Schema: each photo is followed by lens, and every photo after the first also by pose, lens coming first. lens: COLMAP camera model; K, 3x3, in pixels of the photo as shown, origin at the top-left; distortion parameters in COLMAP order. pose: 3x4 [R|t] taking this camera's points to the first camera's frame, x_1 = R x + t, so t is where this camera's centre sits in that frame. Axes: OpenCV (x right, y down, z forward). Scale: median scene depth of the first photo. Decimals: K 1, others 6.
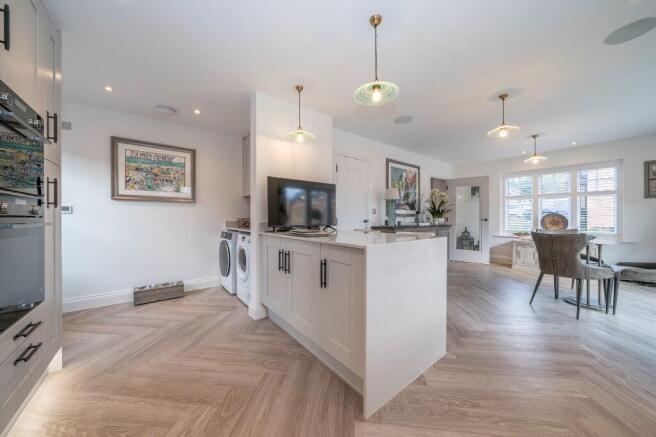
lens RADIAL K [[230.1, 0, 326.1], [0, 230.1, 218.2], [0, 0, 1]] dist [-0.000773, -0.000108]
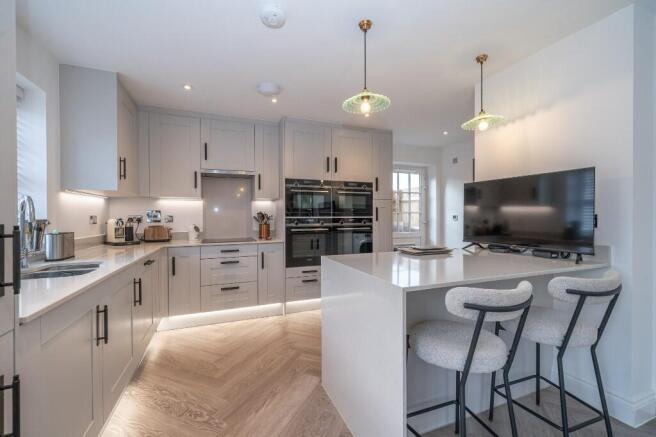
lens RADIAL K [[274.4, 0, 328.0], [0, 274.4, 218.5], [0, 0, 1]] dist [0.000110, -0.000072]
pose [[-0.288043, 0.012164, -0.957540, 1.064502], [0.000837, 0.999922, 0.012450, -0.072160], [0.957617, 0.002785, -0.288031, 0.940939]]
